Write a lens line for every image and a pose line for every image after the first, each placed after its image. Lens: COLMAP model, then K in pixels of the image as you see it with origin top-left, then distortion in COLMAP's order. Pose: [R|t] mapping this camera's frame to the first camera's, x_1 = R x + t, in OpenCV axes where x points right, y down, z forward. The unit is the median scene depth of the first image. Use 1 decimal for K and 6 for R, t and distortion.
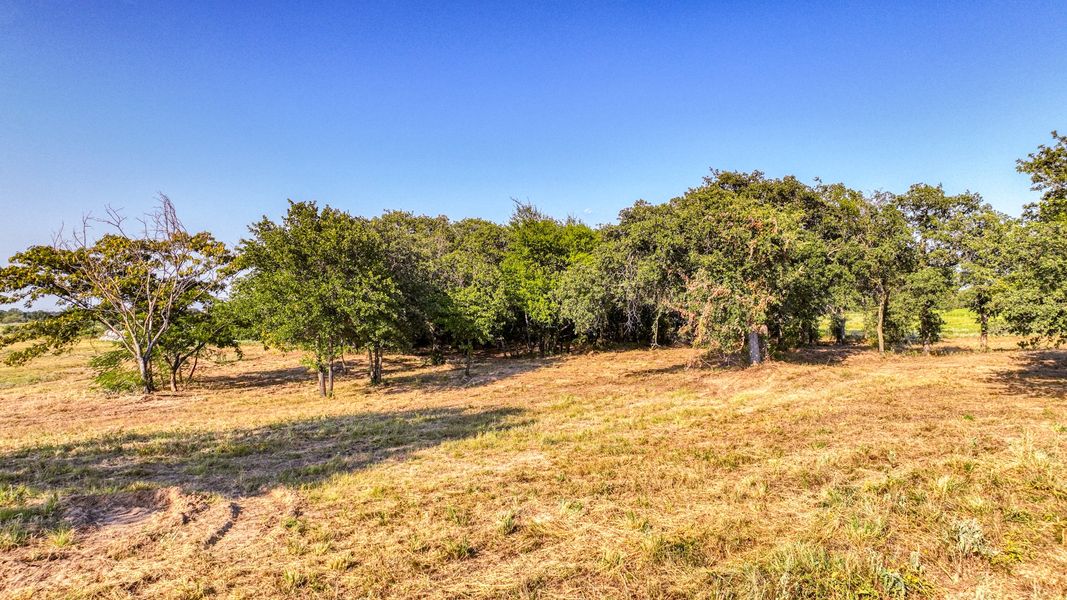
lens RADIAL K [[752.7, 0, 537.1], [0, 752.7, 300.4], [0, 0, 1]] dist [0.011398, 0.003983]
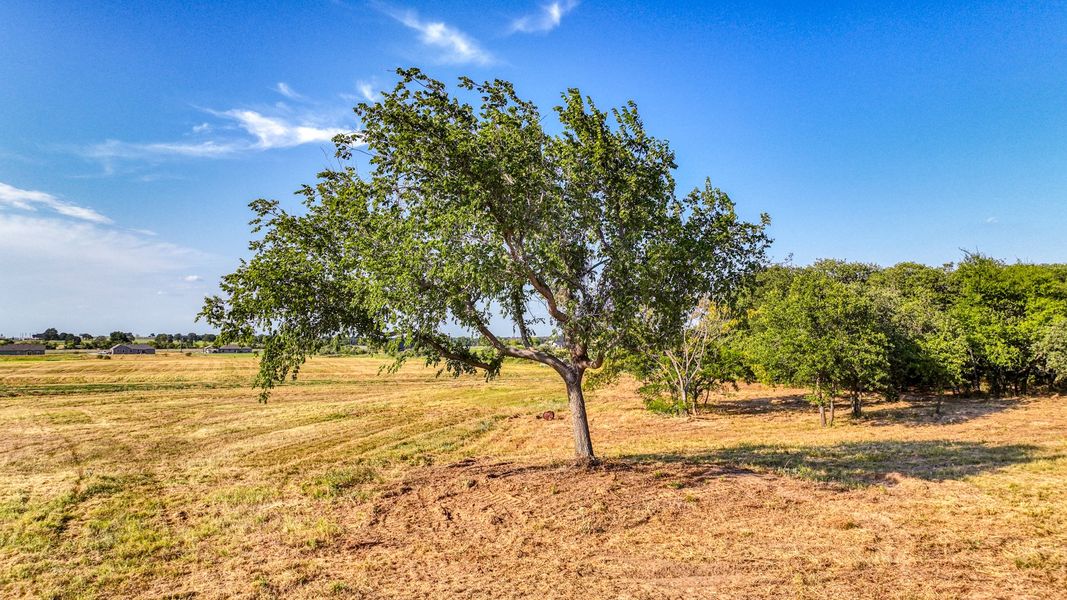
lens RADIAL K [[752.7, 0, 537.6], [0, 752.7, 302.8], [0, 0, 1]] dist [0.011398, 0.003983]
pose [[0.891060, -0.018212, -0.453520, -0.110854], [0.004710, 0.999512, -0.030882, -0.036247], [0.453861, 0.025382, 0.890711, -0.305270]]
